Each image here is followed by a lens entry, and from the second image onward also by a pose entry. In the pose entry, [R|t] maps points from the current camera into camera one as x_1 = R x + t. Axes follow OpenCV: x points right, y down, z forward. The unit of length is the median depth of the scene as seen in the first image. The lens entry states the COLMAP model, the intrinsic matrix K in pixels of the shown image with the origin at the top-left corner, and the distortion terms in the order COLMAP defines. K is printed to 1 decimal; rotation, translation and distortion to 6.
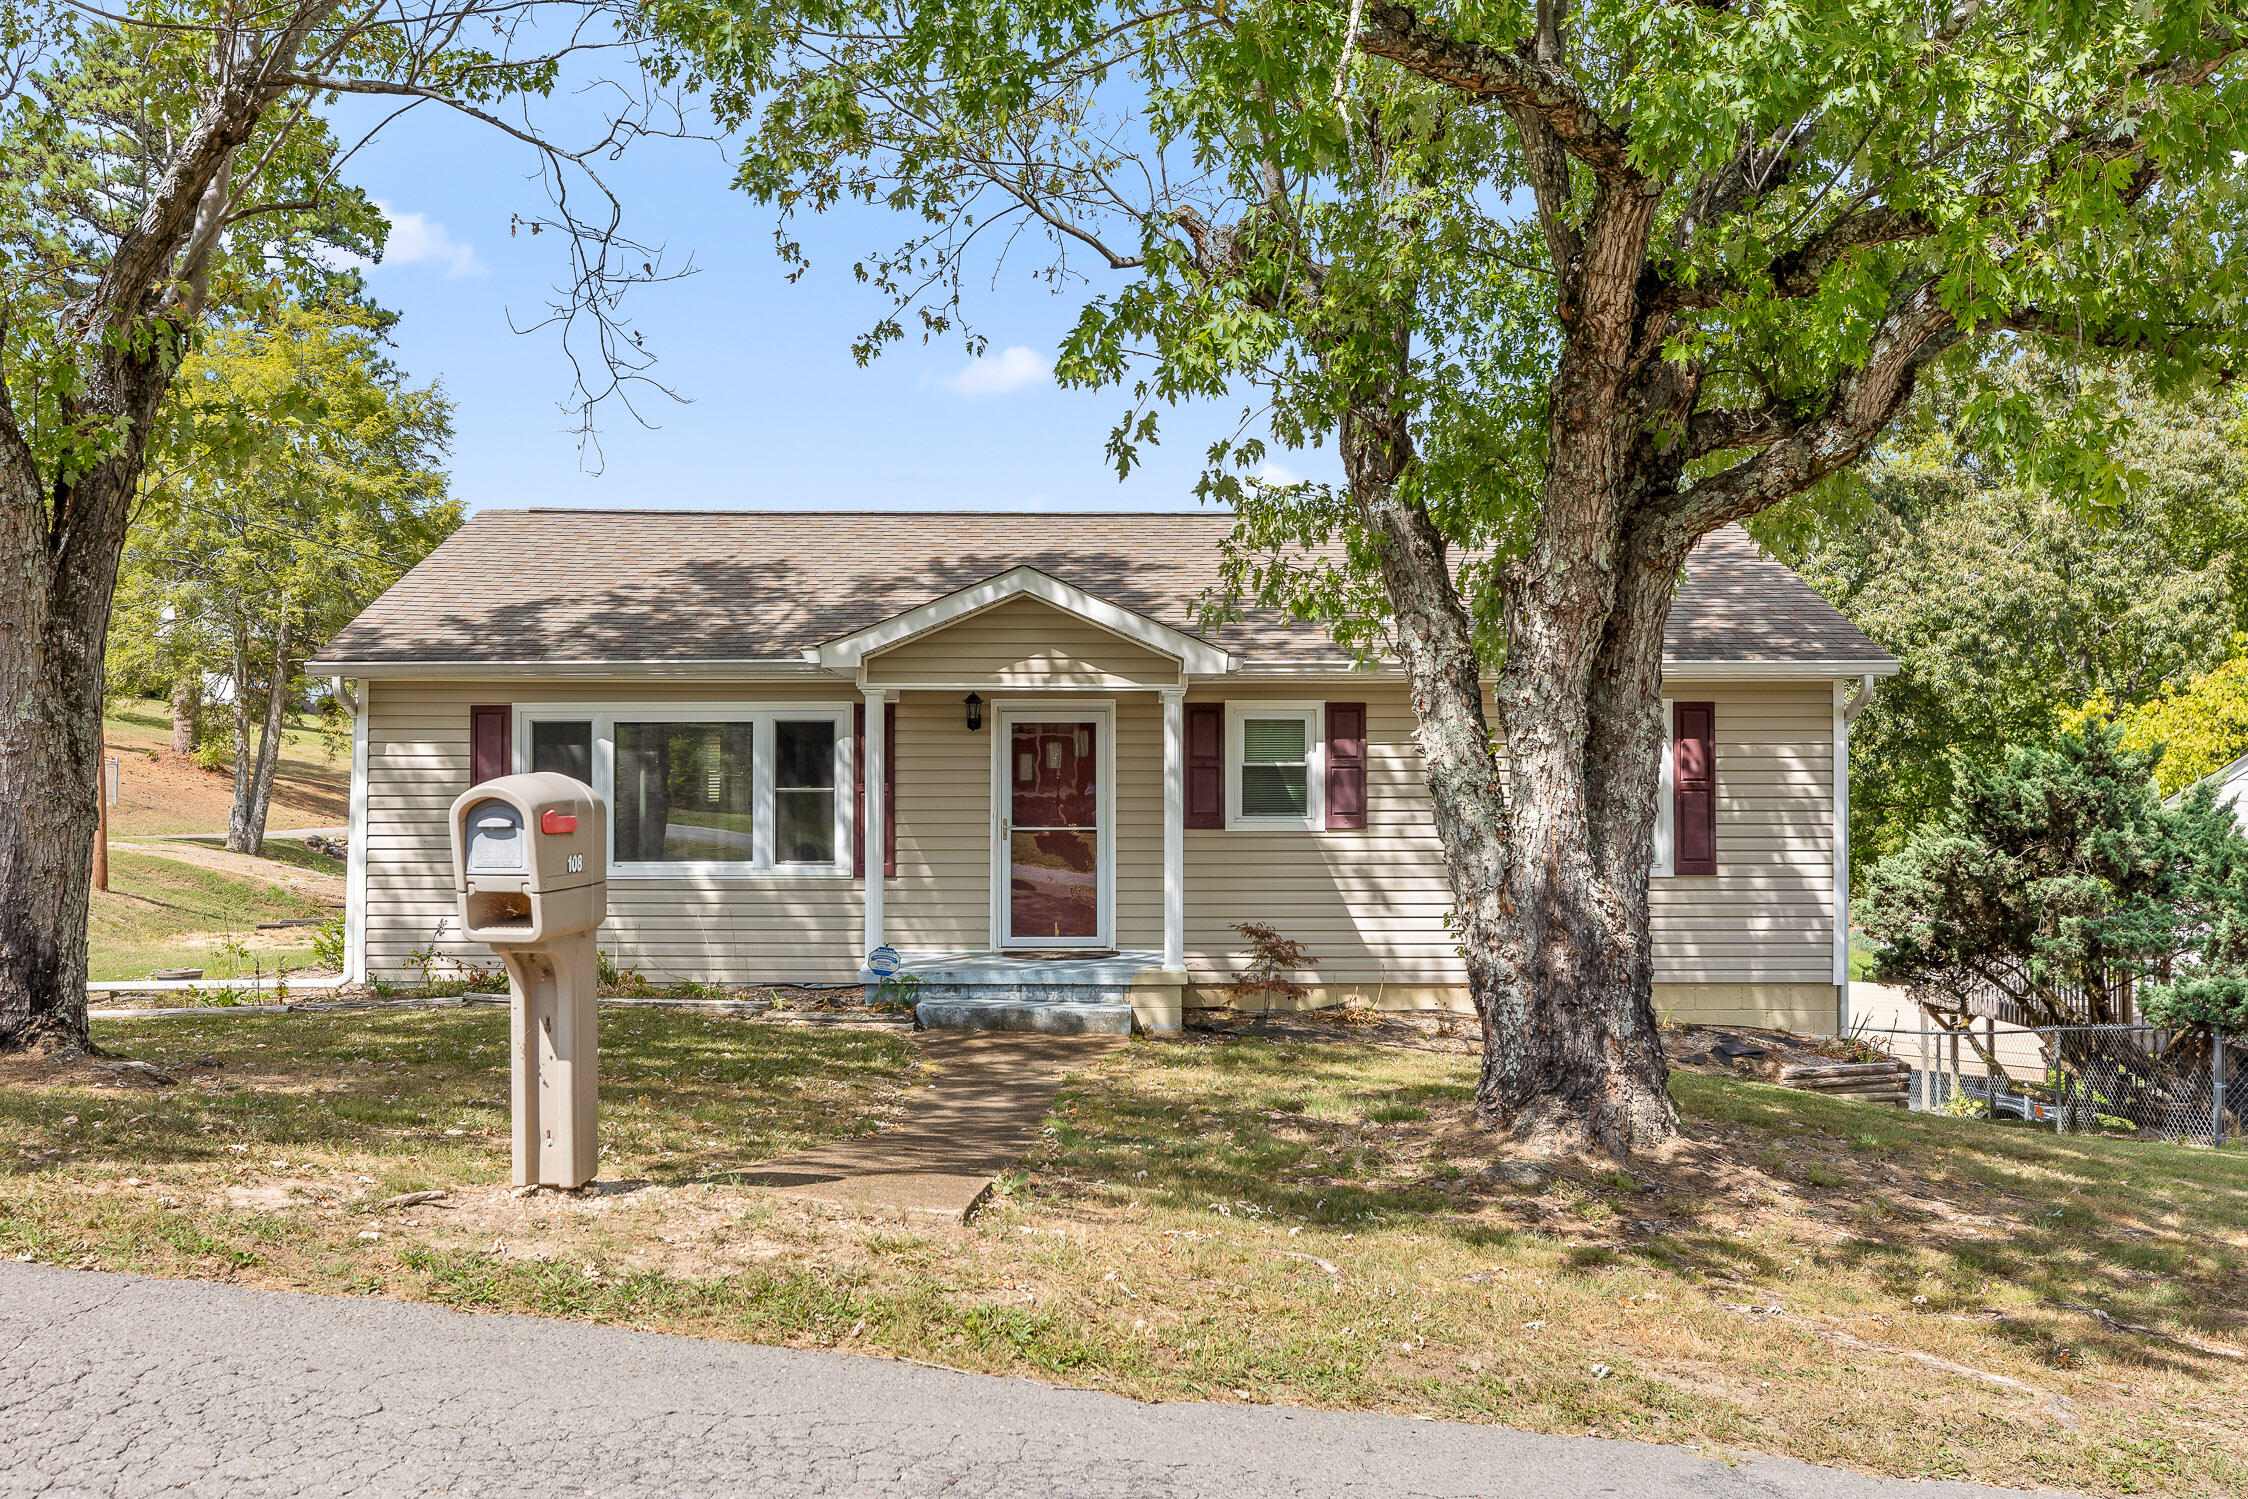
lens RADIAL K [[1953.5, 0, 1124.0], [0, 1953.5, 749.5], [0, 0, 1]] dist [-0.006757, -0.004309]
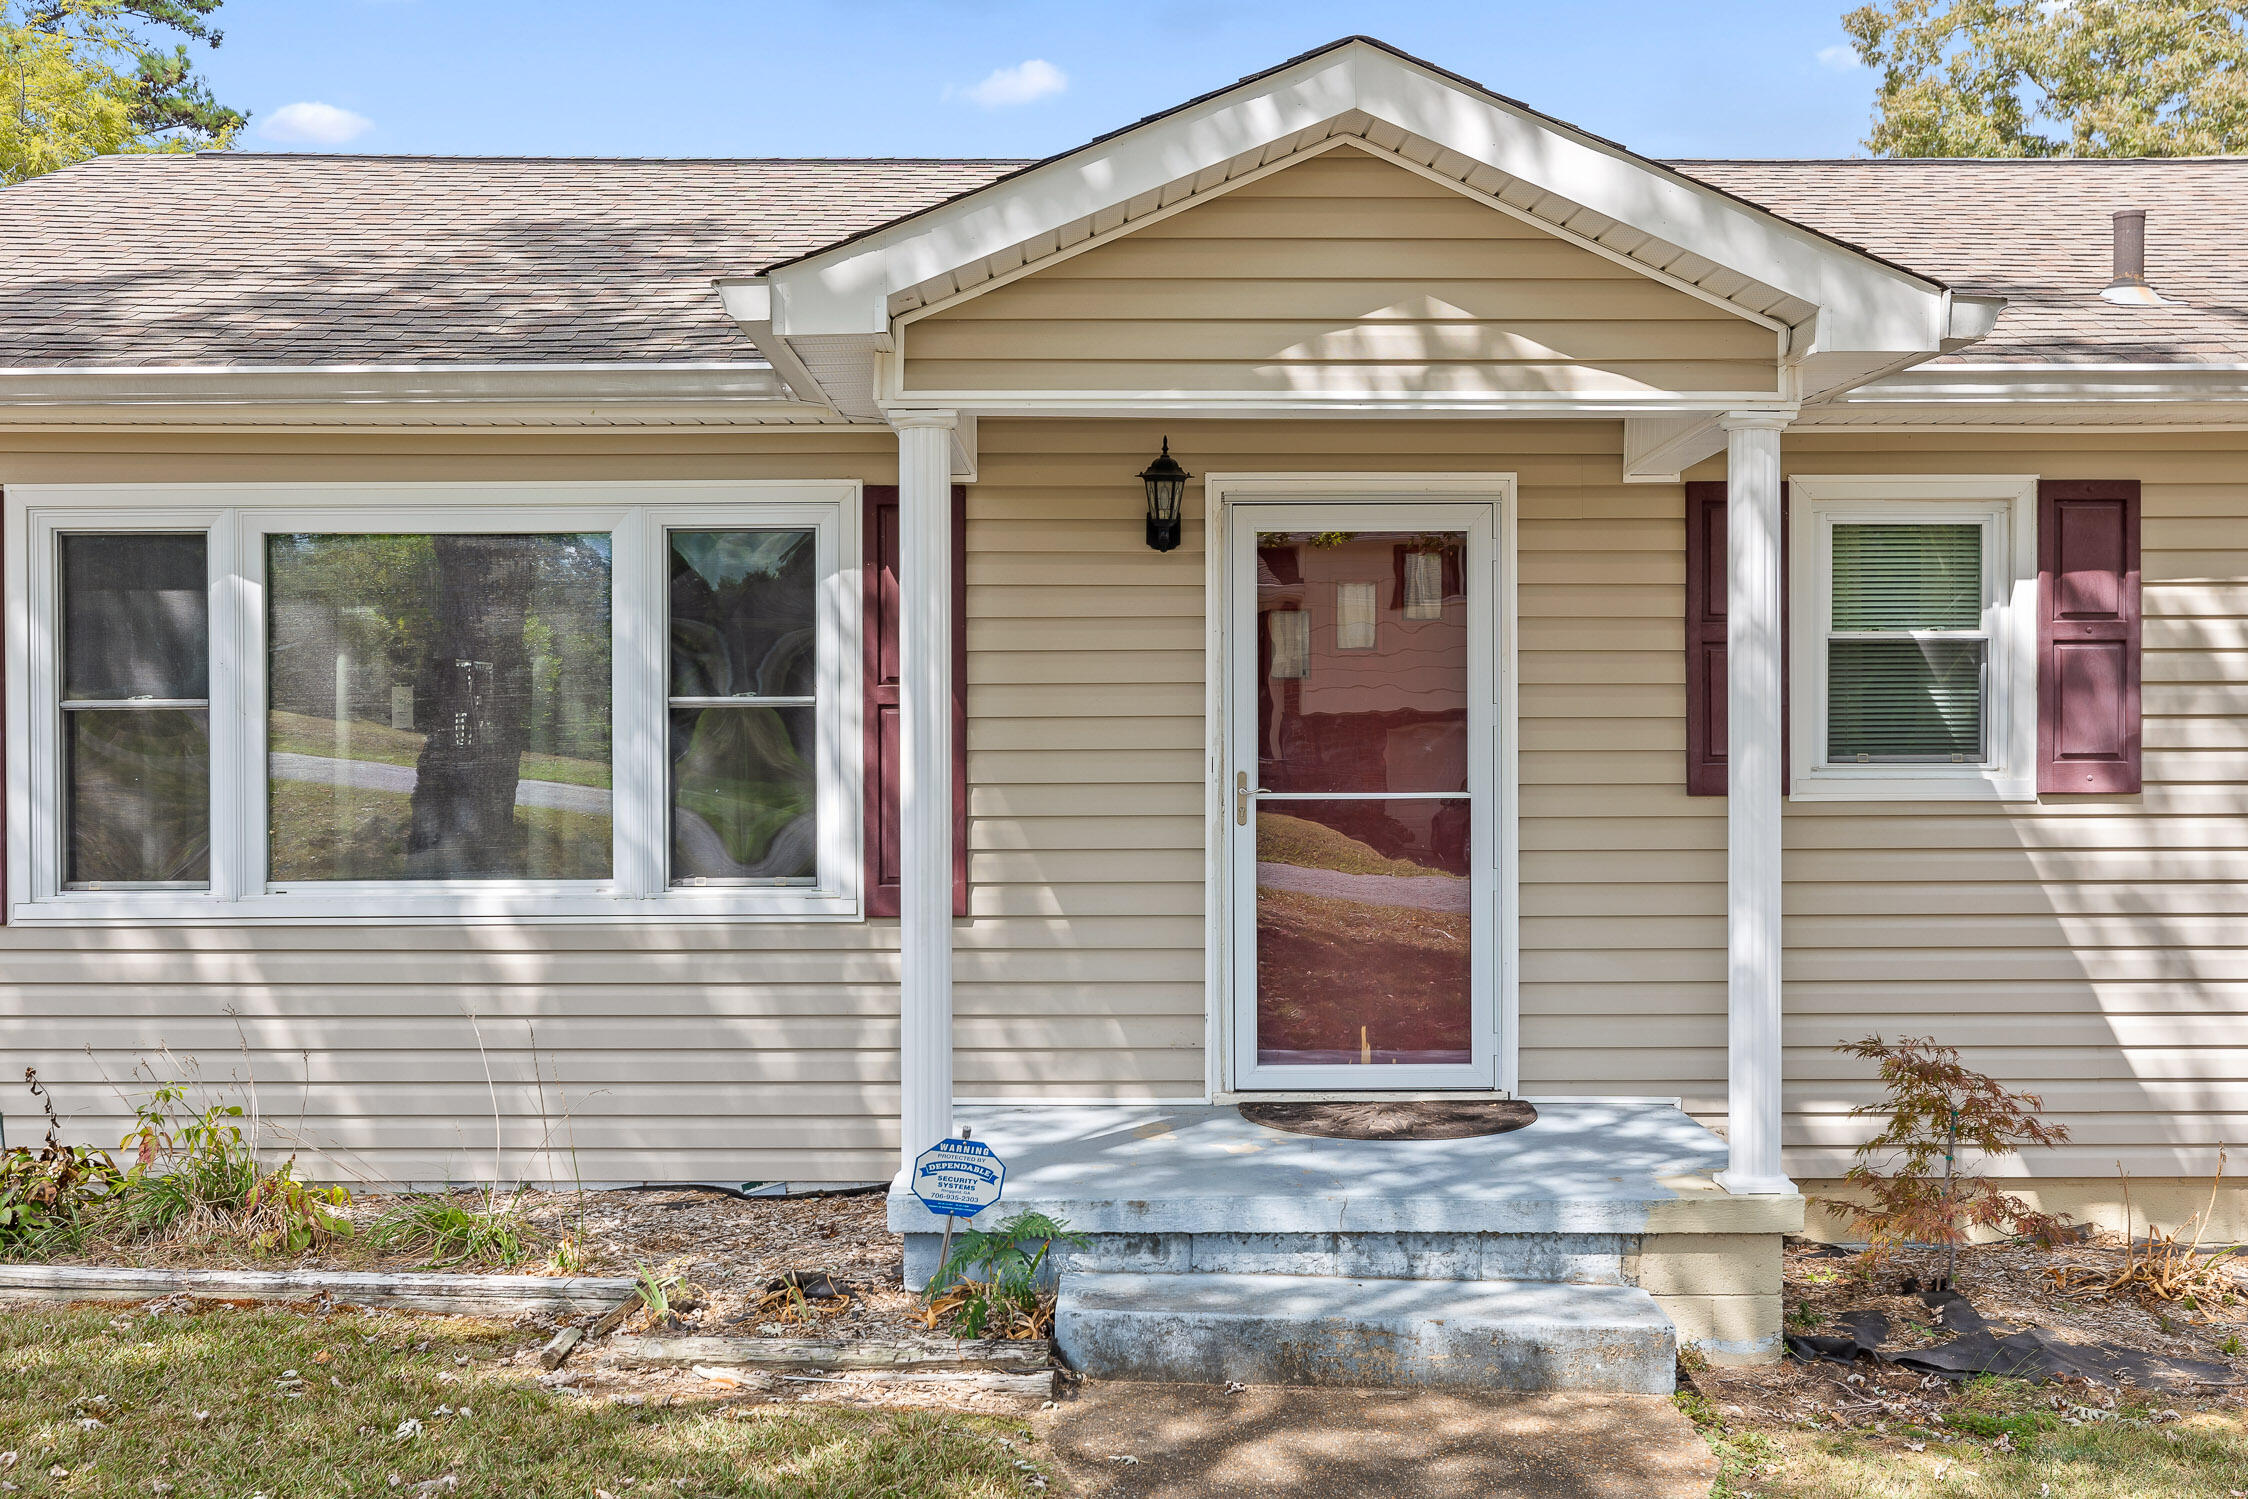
lens RADIAL K [[2259.2, 0, 1123.4], [0, 2259.2, 743.5], [0, 0, 1]] dist [-0.008492, 0.026504]
pose [[0.999919, -0.003308, -0.012330, -0.080540], [0.003599, 0.999712, 0.023712, 0.018584], [0.012248, -0.023754, 0.999643, 0.536591]]
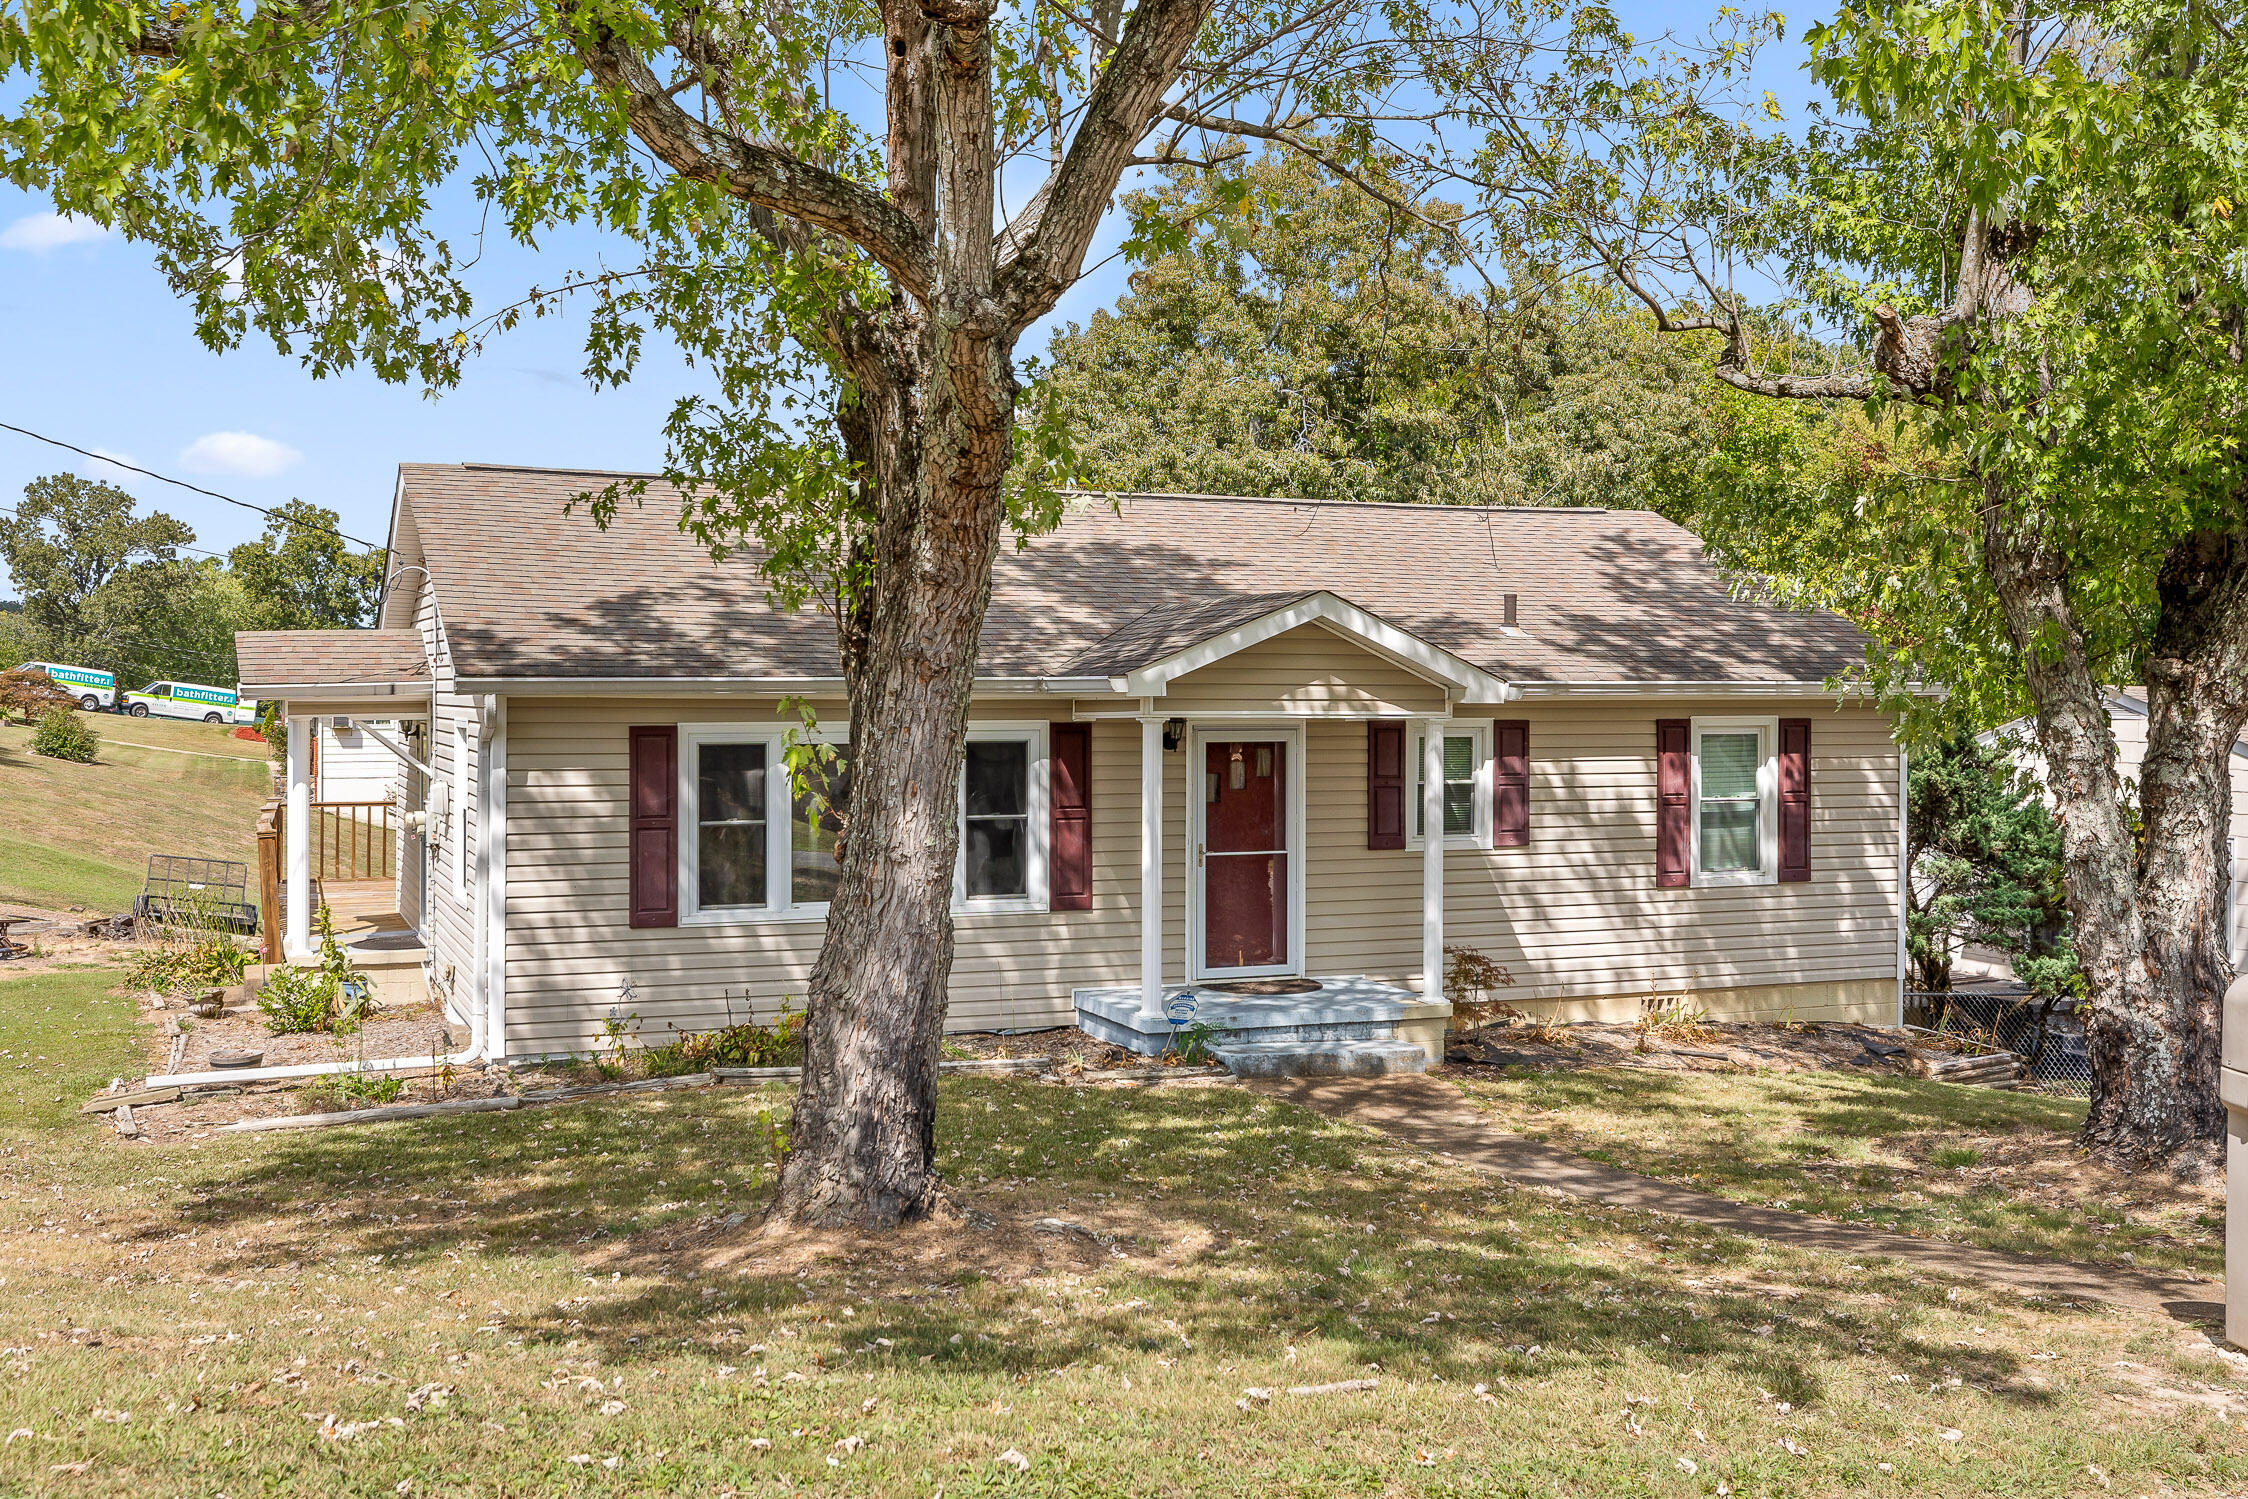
lens RADIAL K [[2125.8, 0, 1130.8], [0, 2125.8, 700.0], [0, 0, 1]] dist [-0.010995, 0.000767]
pose [[0.935694, 0.001730, 0.352808, -0.456740], [-0.008958, 0.999782, 0.018856, -0.053419], [-0.352698, -0.020805, 0.935506, 0.051422]]
